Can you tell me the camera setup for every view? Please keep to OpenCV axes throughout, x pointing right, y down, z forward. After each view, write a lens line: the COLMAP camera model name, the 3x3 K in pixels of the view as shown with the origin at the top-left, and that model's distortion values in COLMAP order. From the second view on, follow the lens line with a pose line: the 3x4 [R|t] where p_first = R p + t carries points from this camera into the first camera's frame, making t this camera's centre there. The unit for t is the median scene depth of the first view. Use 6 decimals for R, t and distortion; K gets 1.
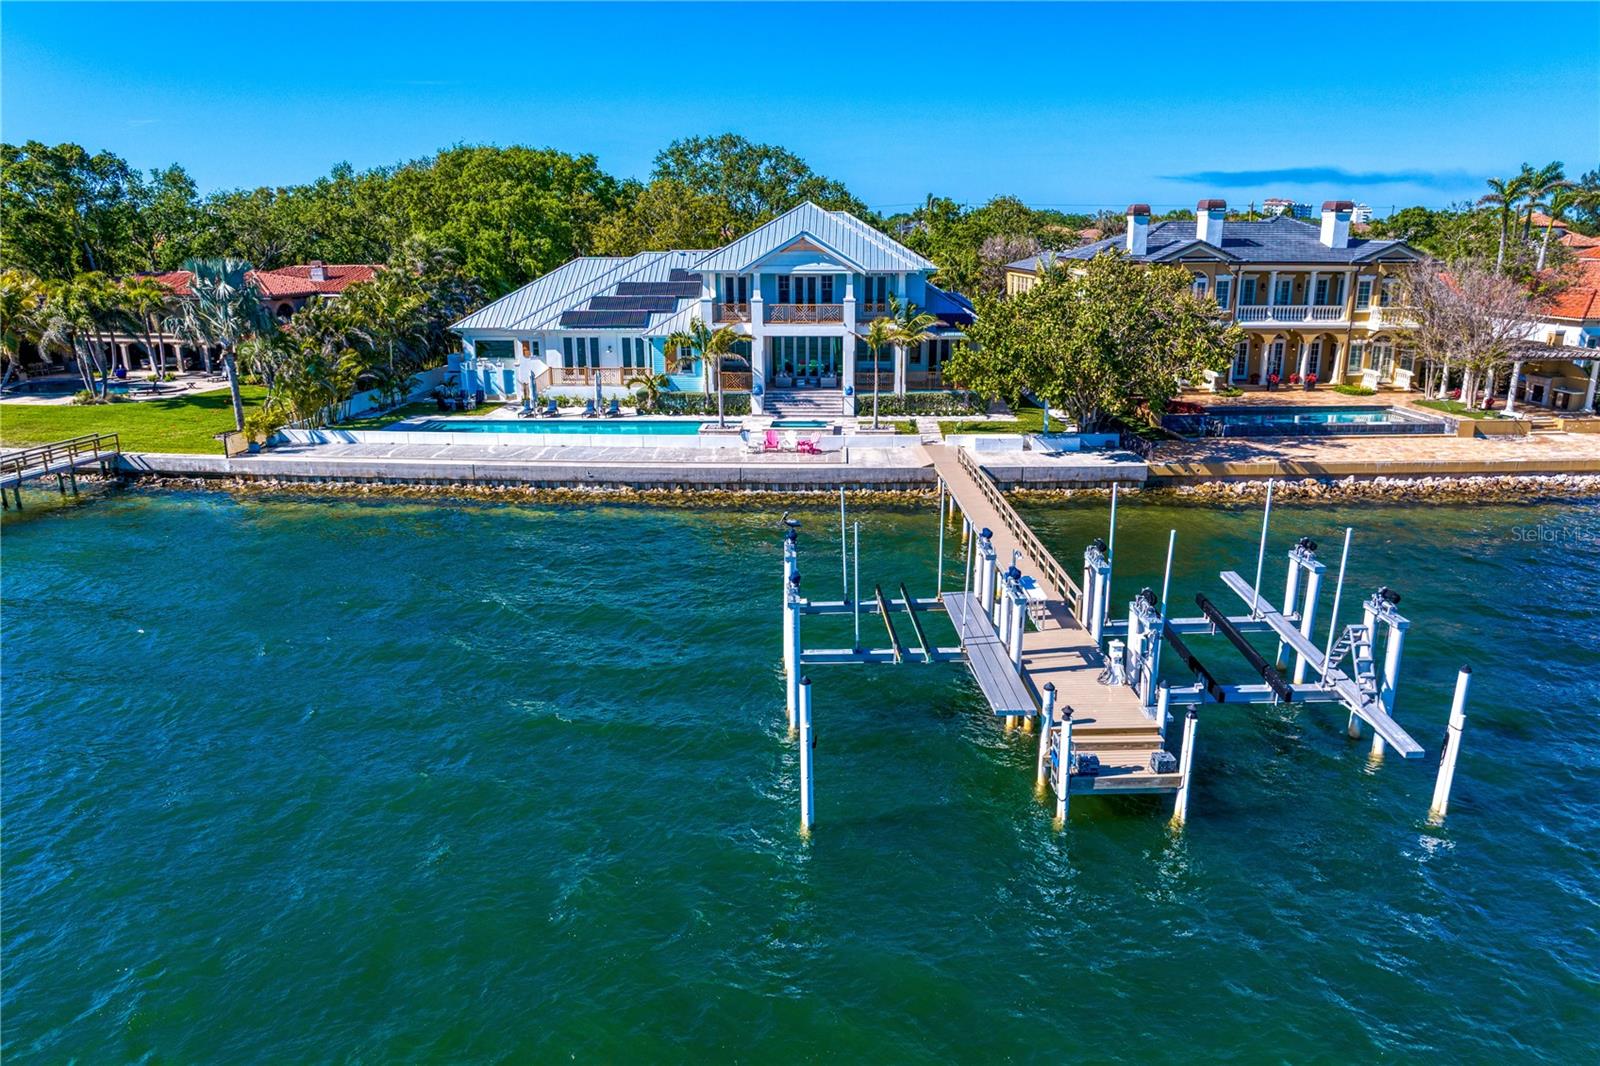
lens RADIAL K [[1135.6, 0, 813.1], [0, 1135.6, 578.6], [0, 0, 1]] dist [-0.037844, 0.007198]
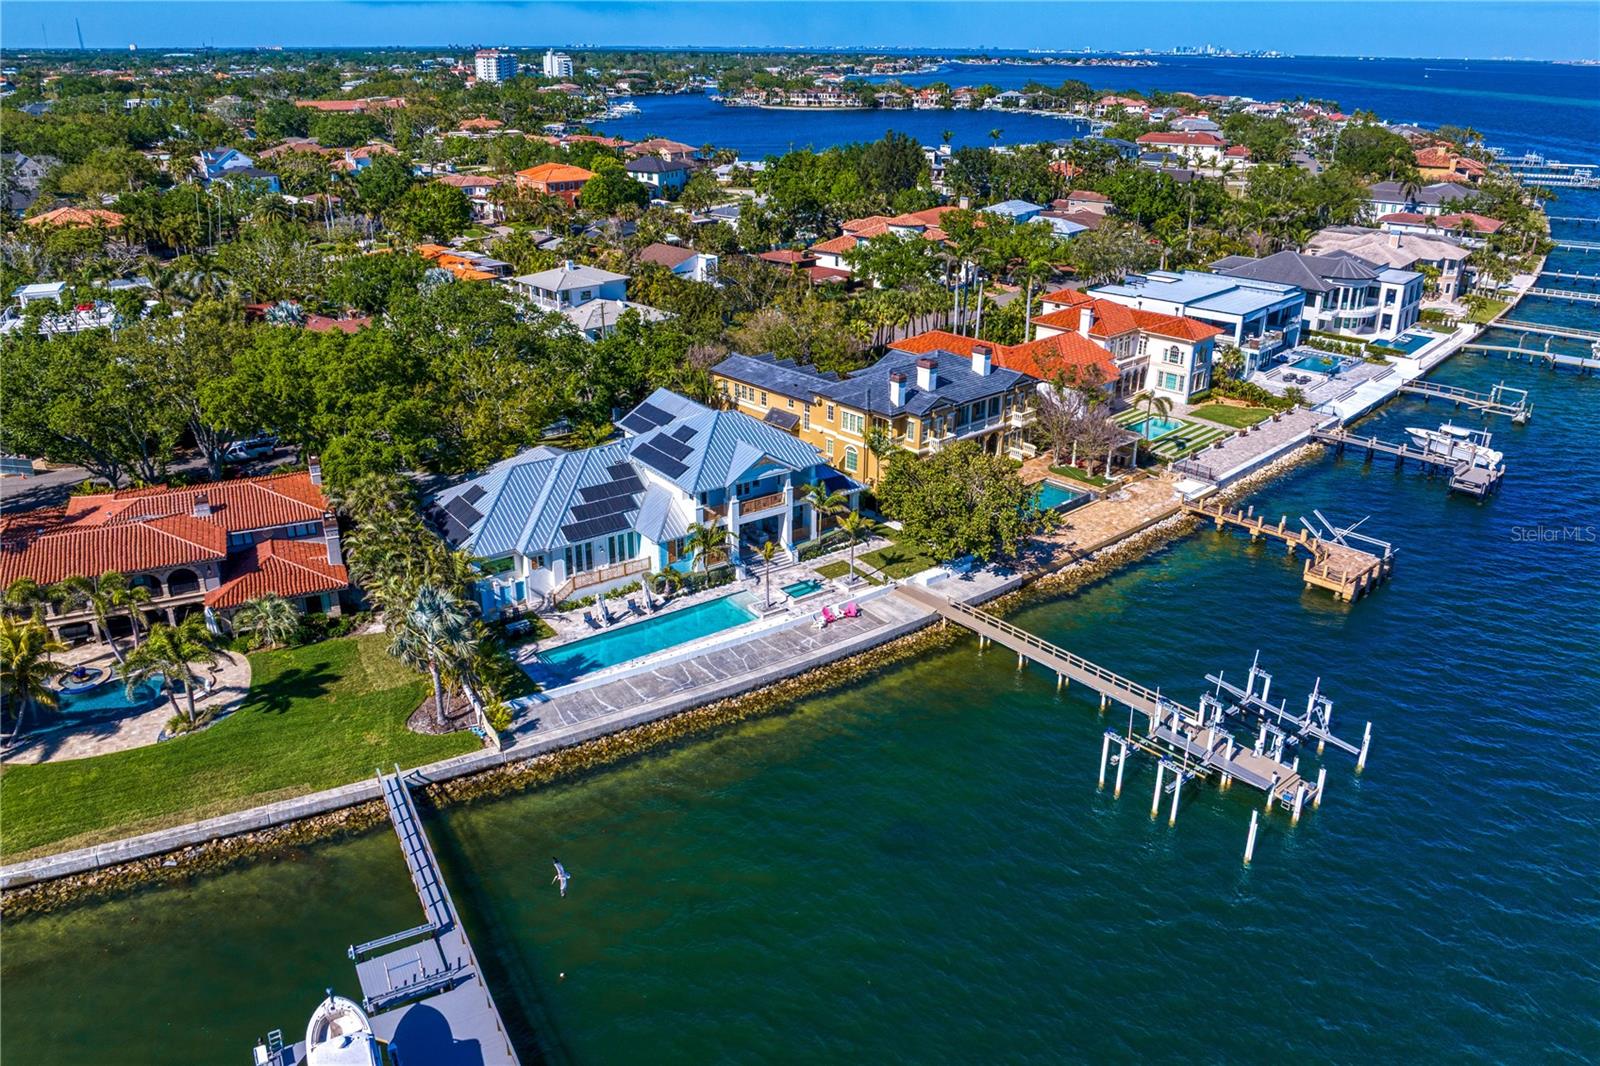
lens RADIAL K [[1135.6, 0, 809.9], [0, 1135.6, 547.7], [0, 0, 1]] dist [-0.037844, 0.007198]
pose [[0.782970, -0.245749, 0.571460, -0.772662], [0.176214, 0.968649, 0.175120, -0.410789], [-0.596580, -0.036415, 0.801727, -0.174376]]
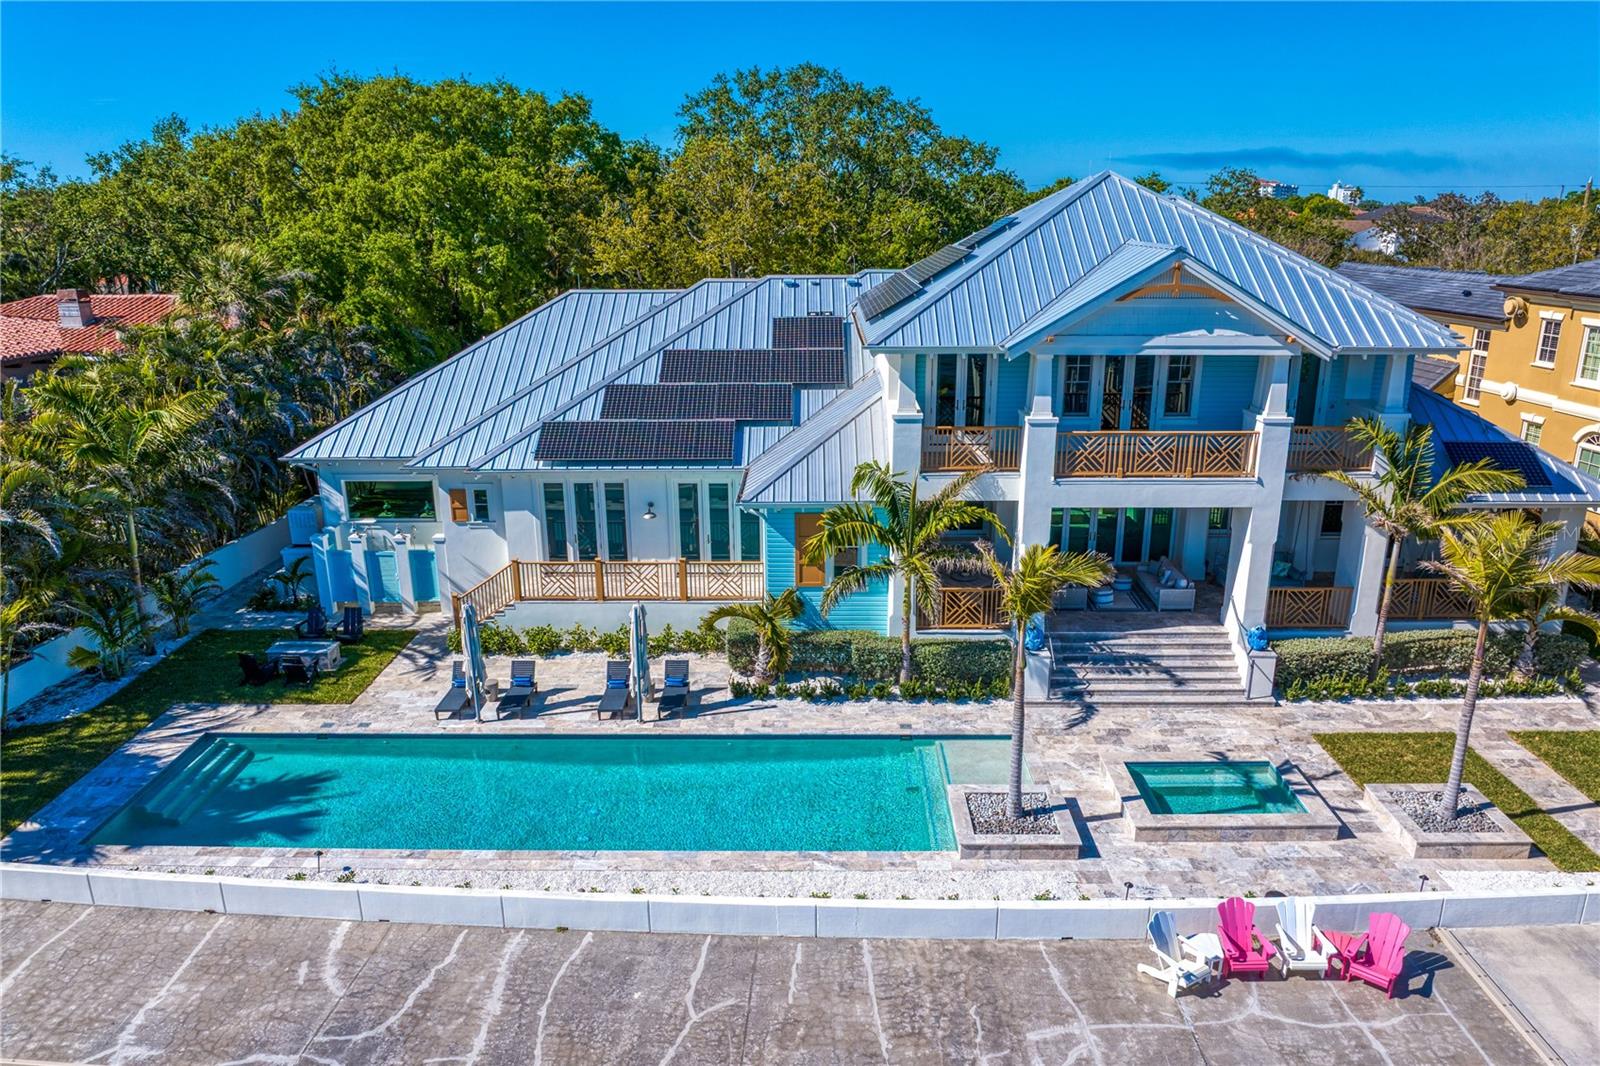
lens RADIAL K [[1135.6, 0, 816.1], [0, 1135.6, 571.5], [0, 0, 1]] dist [-0.037844, 0.007198]
pose [[0.999399, -0.012572, 0.032304, -0.138422], [0.012288, 0.999884, 0.008978, -0.193484], [-0.032413, -0.008575, 0.999438, 0.595097]]
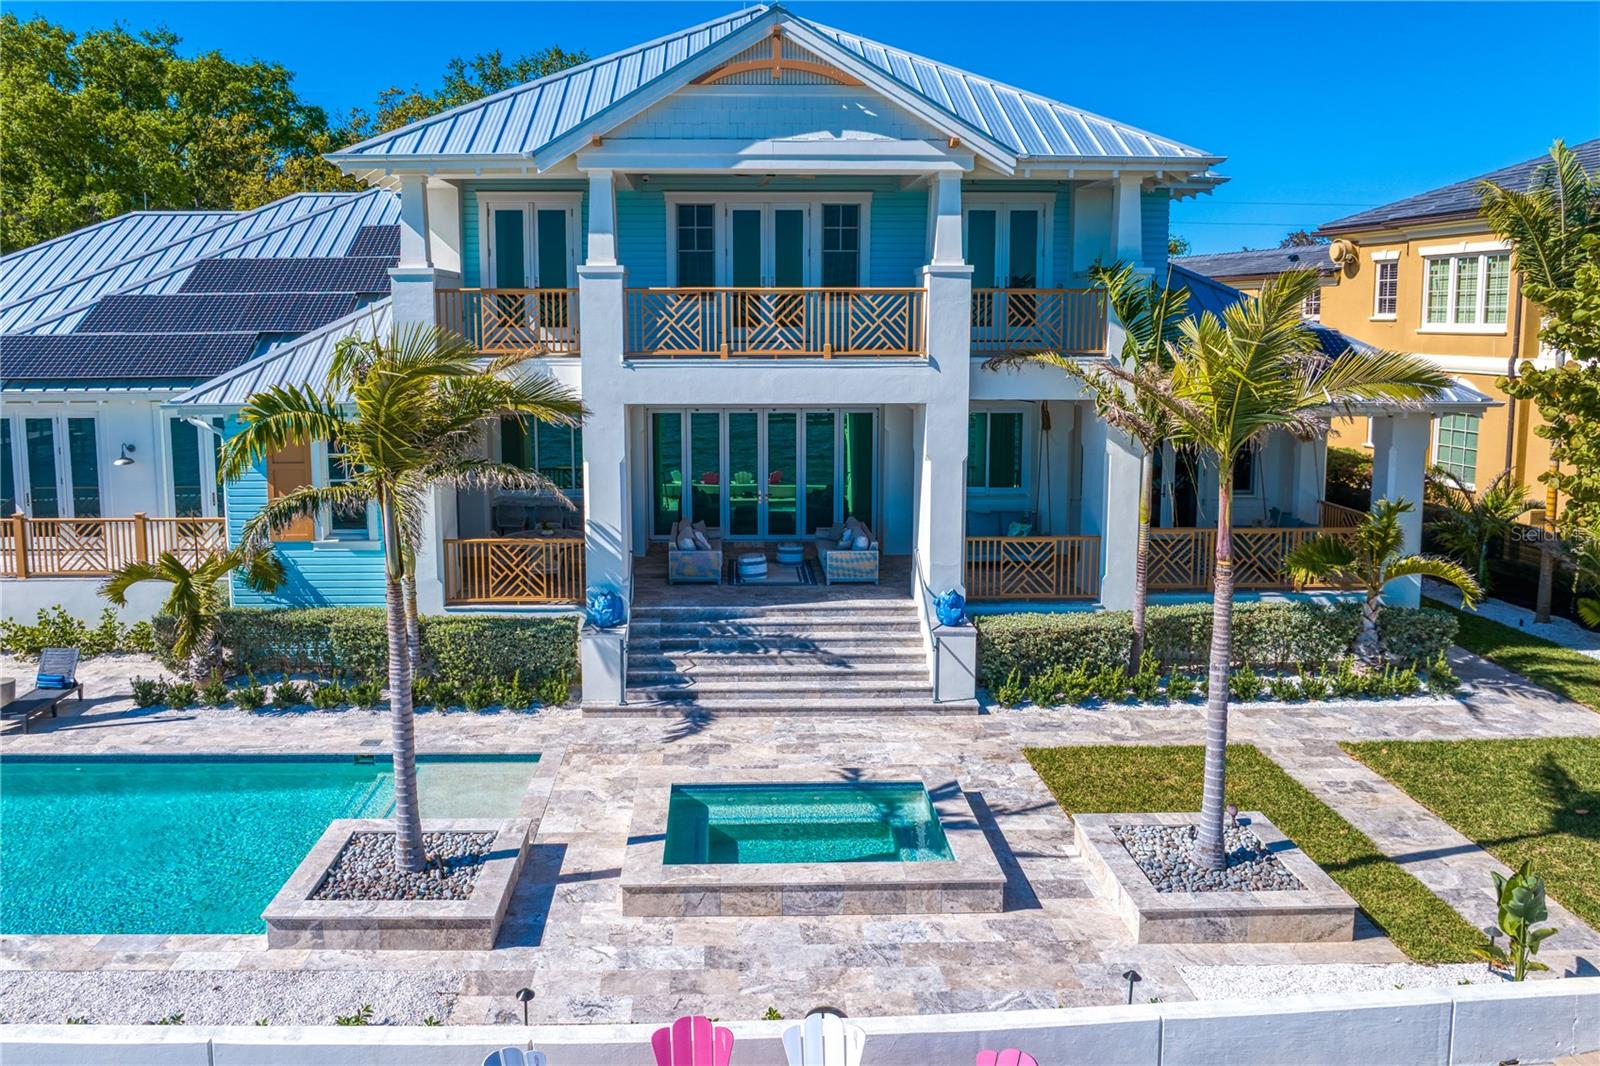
lens RADIAL K [[1179.1, 0, 748.4], [0, 1179.1, 449.2], [0, 0, 1]] dist [-0.031953, -0.004575]
pose [[0.997826, -0.004619, 0.065739, -0.033283], [0.017132, 0.981426, -0.191075, -0.149103], [-0.063636, 0.191786, 0.979372, 0.720420]]
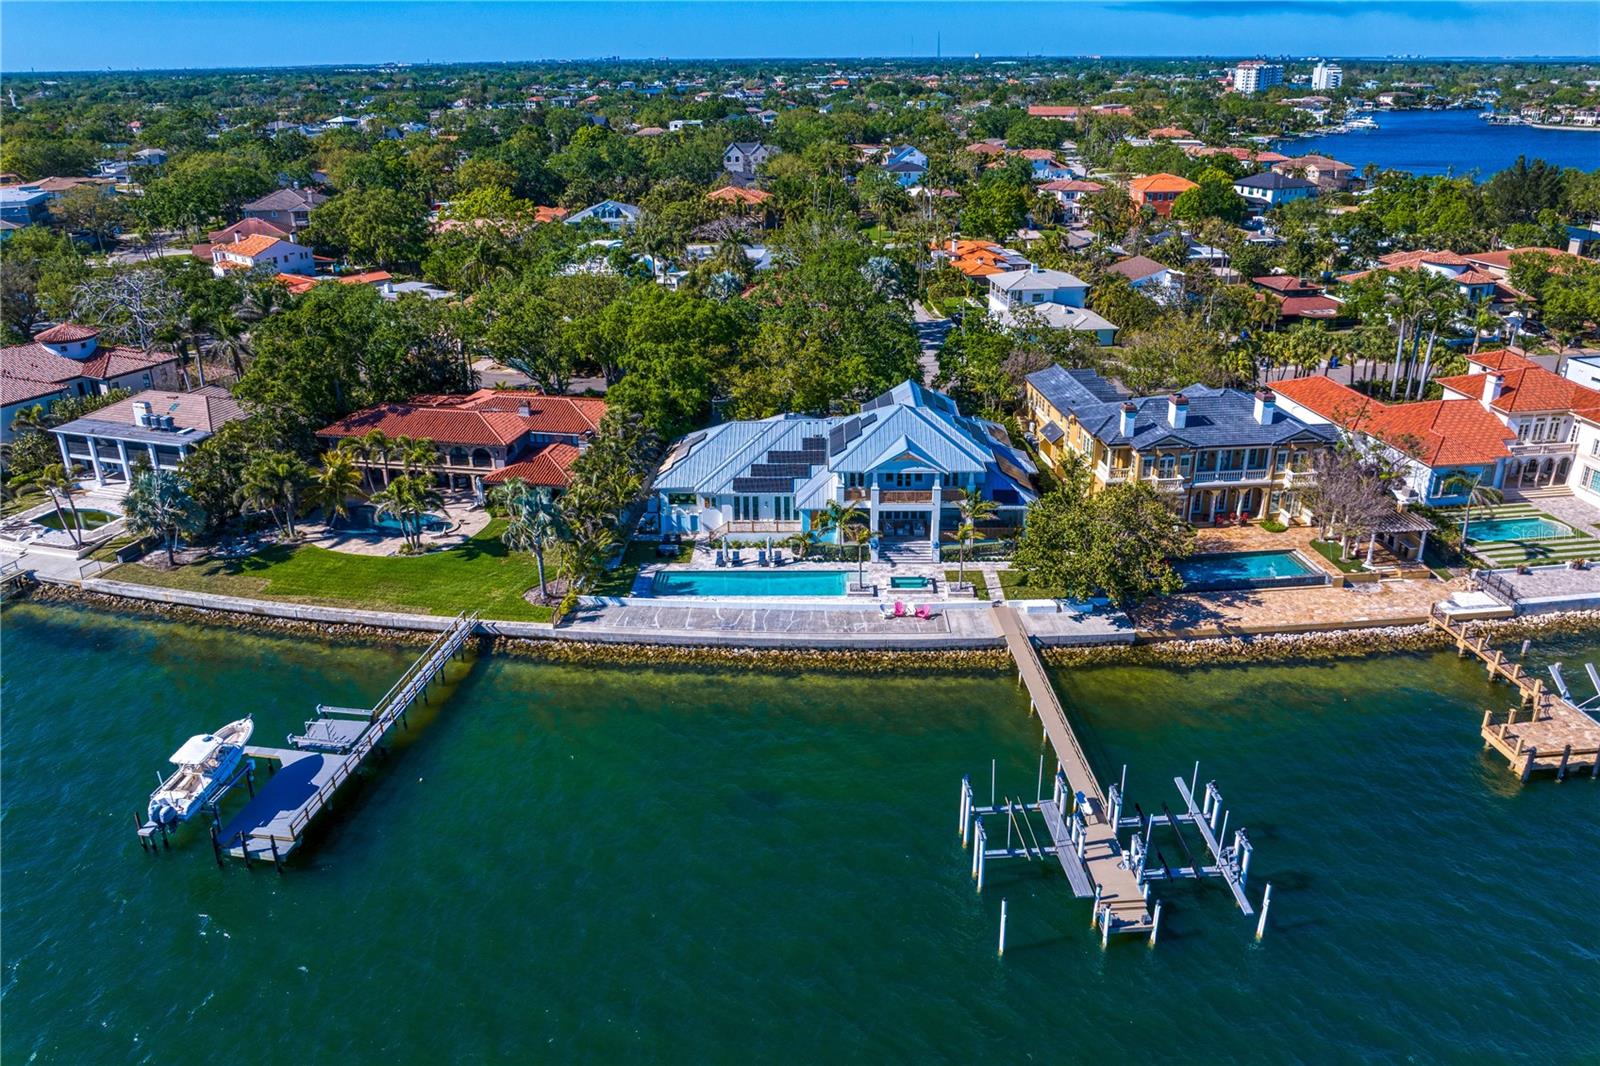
lens RADIAL K [[1135.6, 0, 812.0], [0, 1135.6, 496.9], [0, 0, 1]] dist [-0.037844, 0.007198]
pose [[0.999653, -0.016492, 0.020554, -0.160630], [0.015006, 0.997401, 0.070465, -0.334349], [-0.021662, -0.070132, 0.997302, -0.482277]]
